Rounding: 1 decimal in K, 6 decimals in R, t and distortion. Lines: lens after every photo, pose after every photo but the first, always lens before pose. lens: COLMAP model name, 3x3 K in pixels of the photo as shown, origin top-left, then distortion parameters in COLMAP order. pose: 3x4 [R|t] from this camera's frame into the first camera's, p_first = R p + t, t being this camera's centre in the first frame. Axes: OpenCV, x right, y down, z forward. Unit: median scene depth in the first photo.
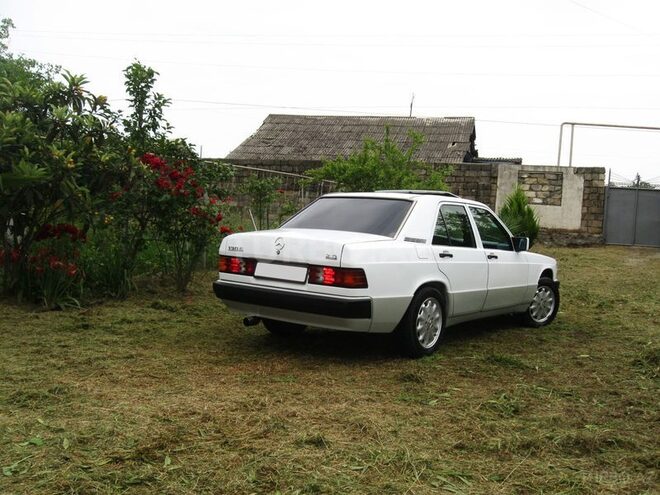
lens RADIAL K [[686.9, 0, 342.3], [0, 686.9, 272.7], [0, 0, 1]] dist [-0.128865, 0.055128]
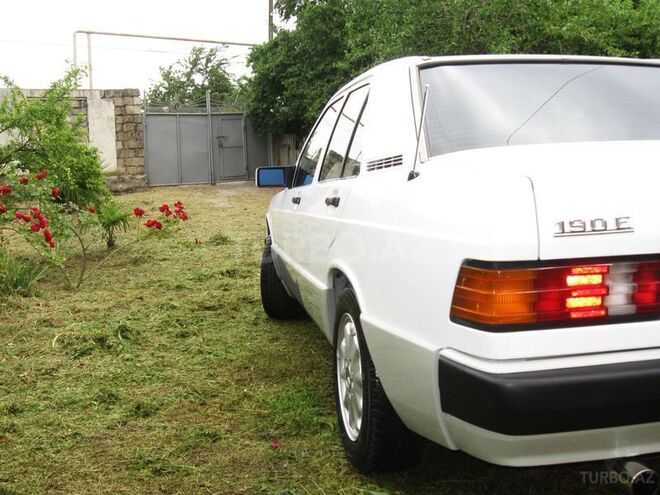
lens RADIAL K [[760.1, 0, 337.6], [0, 760.1, 275.7], [0, 0, 1]] dist [-0.127543, 0.028952]
pose [[0.675754, -0.174207, 0.716246, -0.297513], [0.127631, 0.984648, 0.119074, -0.043826], [-0.725994, 0.010951, 0.687614, 0.627867]]
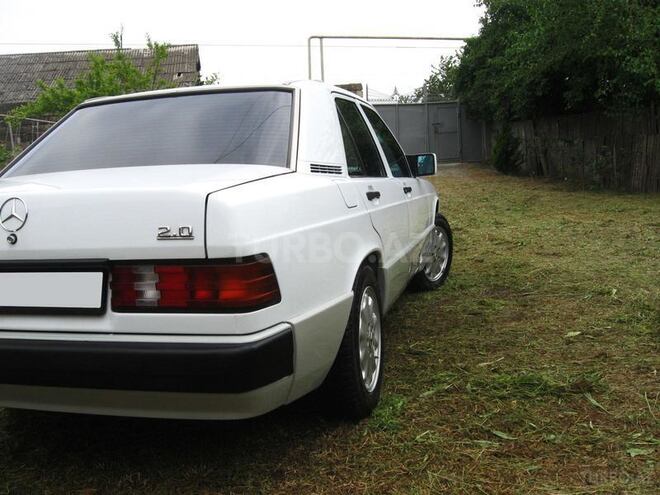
lens RADIAL K [[687.4, 0, 331.1], [0, 687.4, 269.5], [0, 0, 1]] dist [-0.145016, 0.095450]
pose [[0.919142, -0.152191, 0.363340, -0.046693], [0.123191, 0.987143, 0.101845, -0.019498], [-0.374169, -0.048850, 0.926073, 0.408423]]
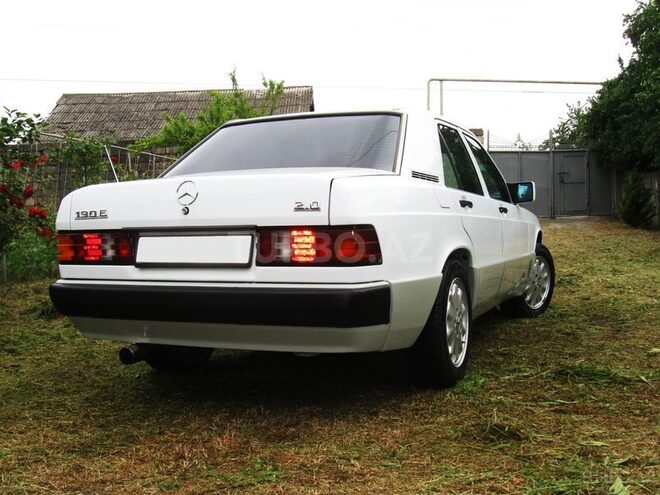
lens RADIAL K [[760.1, 0, 337.6], [0, 760.1, 275.7], [0, 0, 1]] dist [-0.127543, 0.028952]
pose [[0.967916, -0.085390, 0.236319, -0.081358], [0.085673, 0.996282, 0.009091, 0.014888], [-0.236216, 0.011447, 0.971633, 0.298724]]
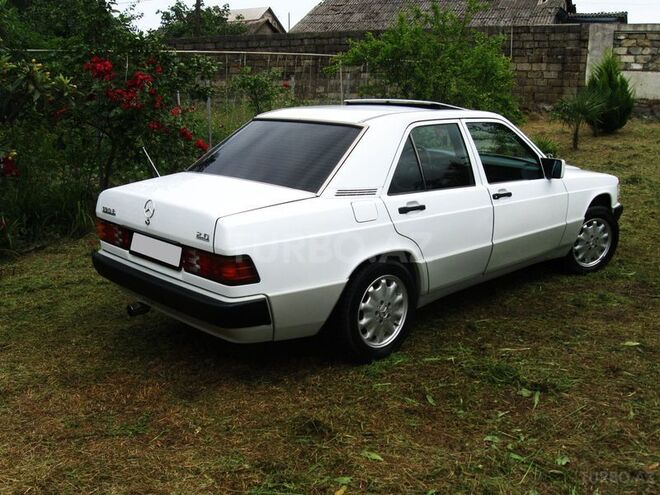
lens RADIAL K [[687.4, 0, 331.1], [0, 687.4, 269.5], [0, 0, 1]] dist [-0.145016, 0.095450]
pose [[0.985630, -0.005668, -0.168824, 0.137549], [0.037455, 0.981891, 0.185707, -0.069481], [0.164714, -0.189362, 0.967993, 0.243416]]
